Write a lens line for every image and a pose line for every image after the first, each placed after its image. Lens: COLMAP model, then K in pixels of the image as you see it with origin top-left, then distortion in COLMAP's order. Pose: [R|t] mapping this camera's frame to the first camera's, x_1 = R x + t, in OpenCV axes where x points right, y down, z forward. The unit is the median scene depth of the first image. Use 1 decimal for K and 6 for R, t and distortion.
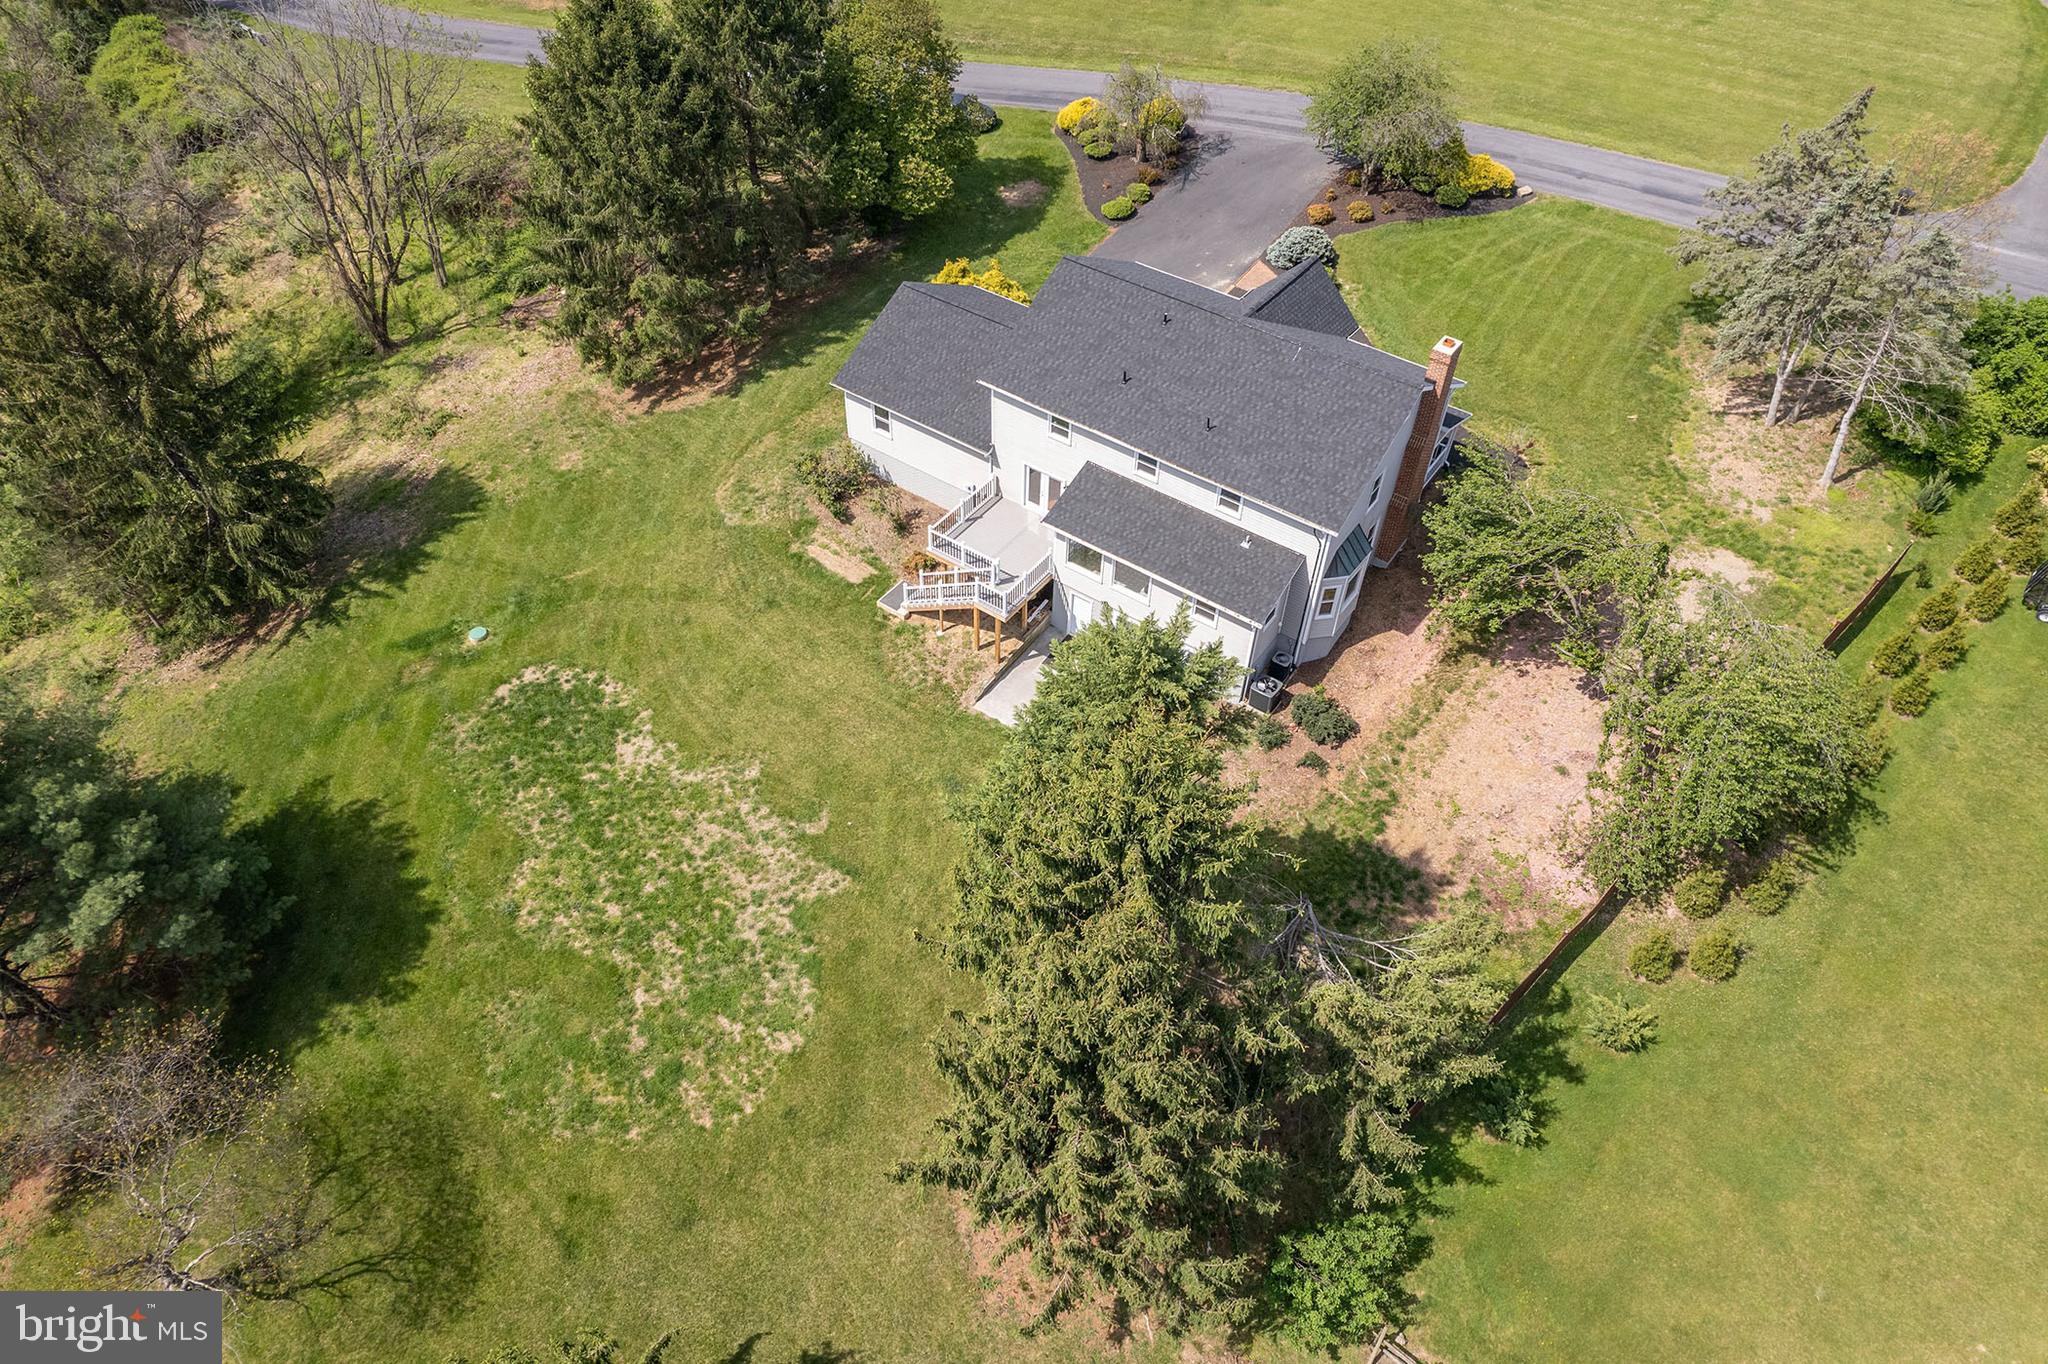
lens RADIAL K [[1333.4, 0, 998.4], [0, 1333.4, 686.6], [0, 0, 1]] dist [-0.041724, 0.001583]
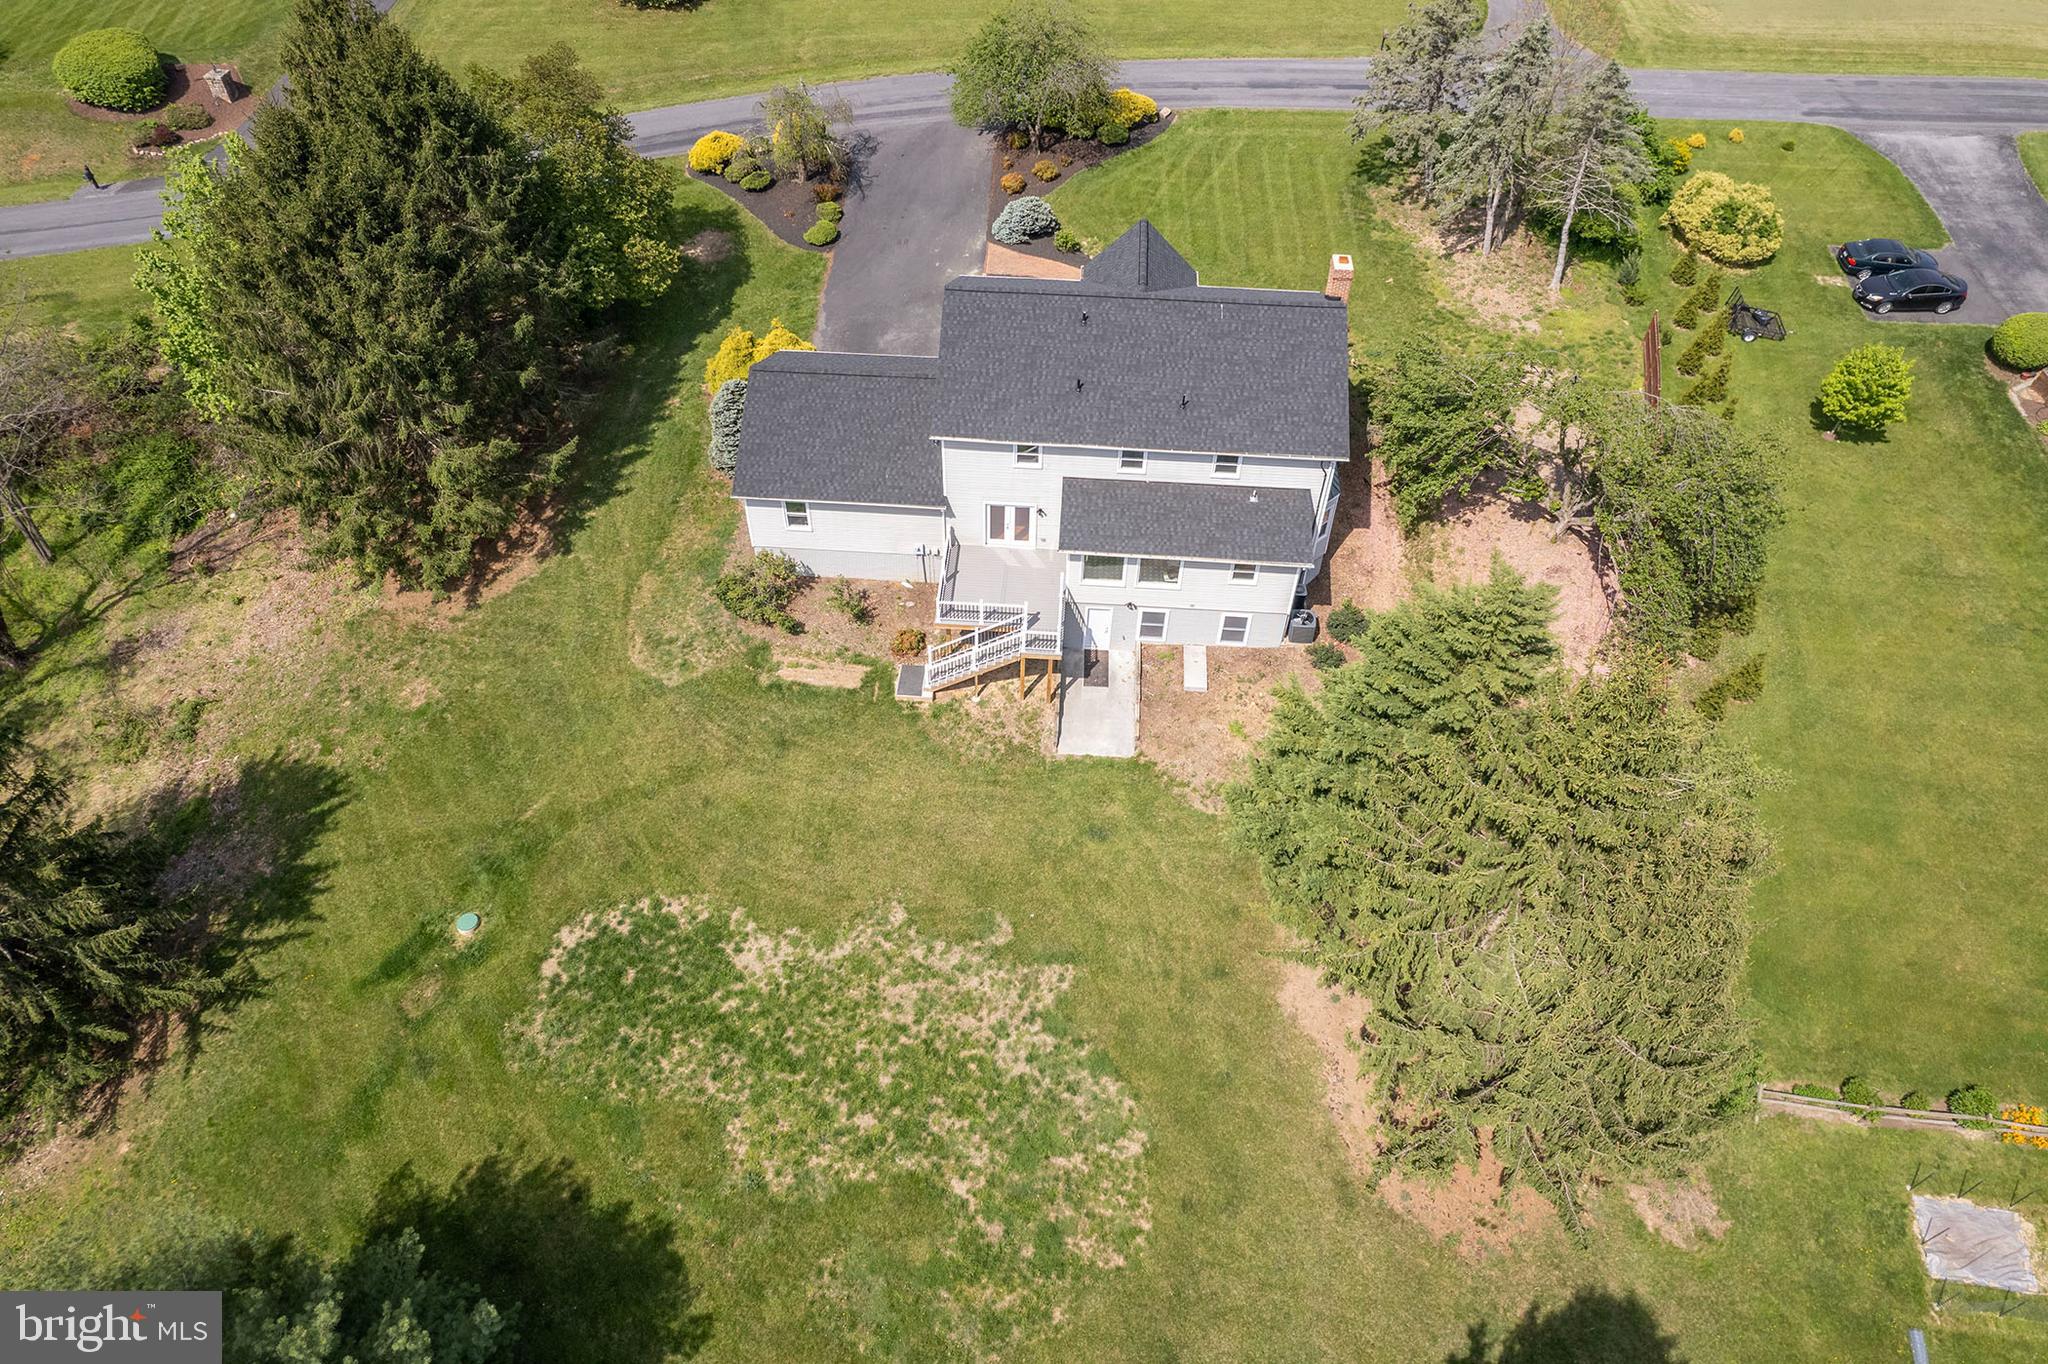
lens RADIAL K [[1335.1, 0, 1024.0], [0, 1335.1, 682.0], [0, 0, 1]] dist [-0.055110, 0.043261]
pose [[0.845216, -0.391924, 0.363325, -0.356295], [0.386511, 0.917796, 0.090885, -0.124487], [-0.369078, 0.063612, 0.927219, 0.099458]]
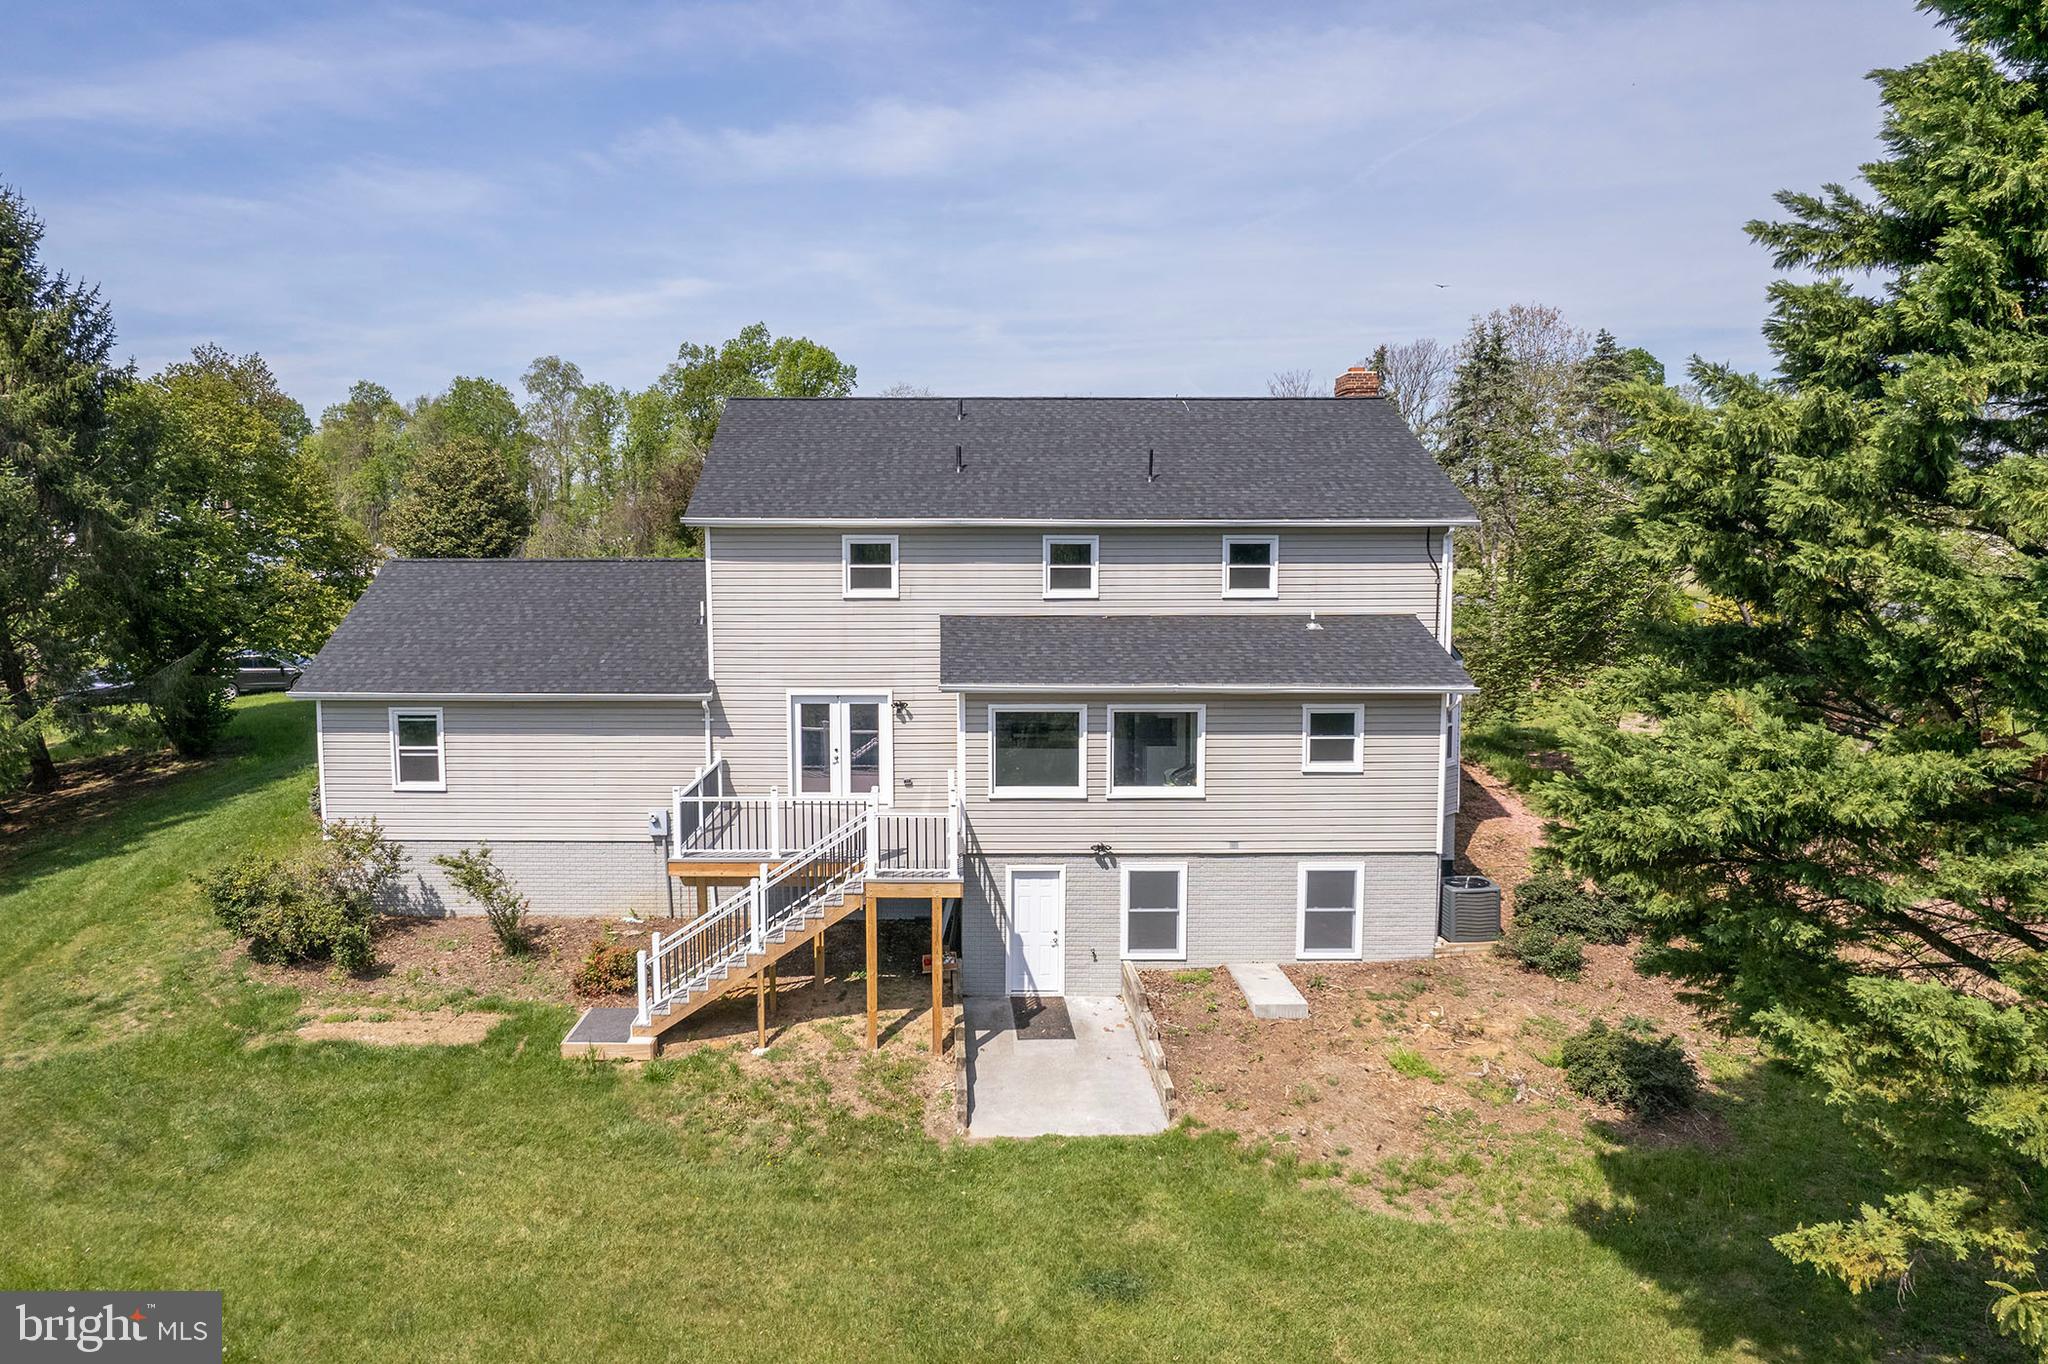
lens RADIAL K [[1330.8, 0, 929.2], [0, 1330.8, 646.3], [0, 0, 1]] dist [-0.037900, 0.000845]
pose [[0.816378, -0.065052, 0.573842, -0.217876], [0.434656, 0.723465, -0.536351, 0.104666], [-0.380264, 0.687289, 0.618897, 0.658412]]
